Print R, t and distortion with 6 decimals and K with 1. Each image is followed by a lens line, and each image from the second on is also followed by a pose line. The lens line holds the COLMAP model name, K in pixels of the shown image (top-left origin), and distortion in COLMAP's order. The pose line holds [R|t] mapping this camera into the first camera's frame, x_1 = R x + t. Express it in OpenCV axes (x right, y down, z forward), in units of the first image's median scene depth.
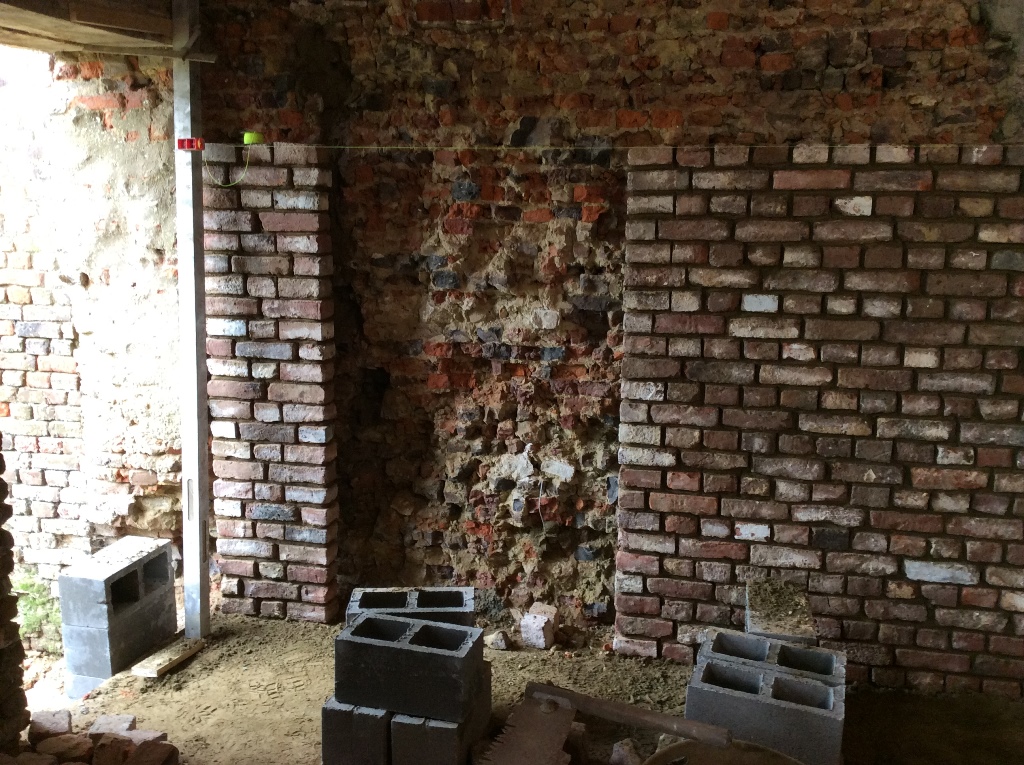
lens RADIAL K [[936.5, 0, 514.0], [0, 936.5, 388.7], [0, 0, 1]] dist [0.042072, 0.000000]
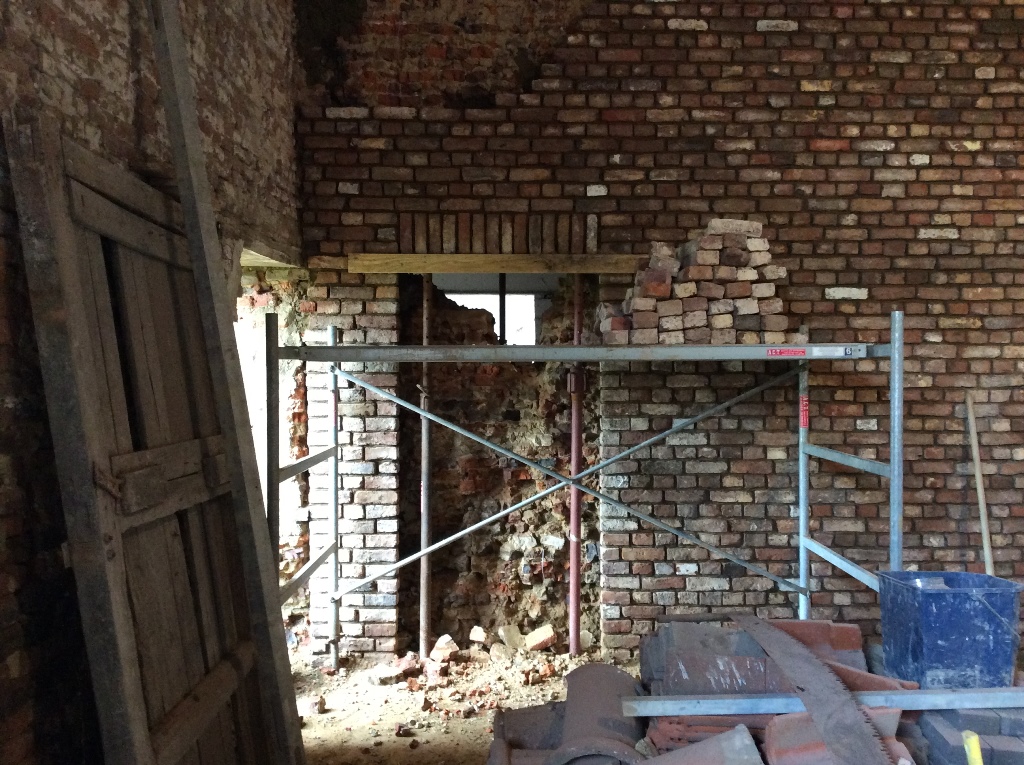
lens RADIAL K [[936.5, 0, 510.7], [0, 936.5, 377.2], [0, 0, 1]] dist [0.042072, 0.000000]
pose [[0.970931, -0.014113, 0.238945, -0.391643], [0.056529, 0.983542, -0.171609, 0.086440], [-0.232590, 0.180128, 0.955749, -0.478406]]
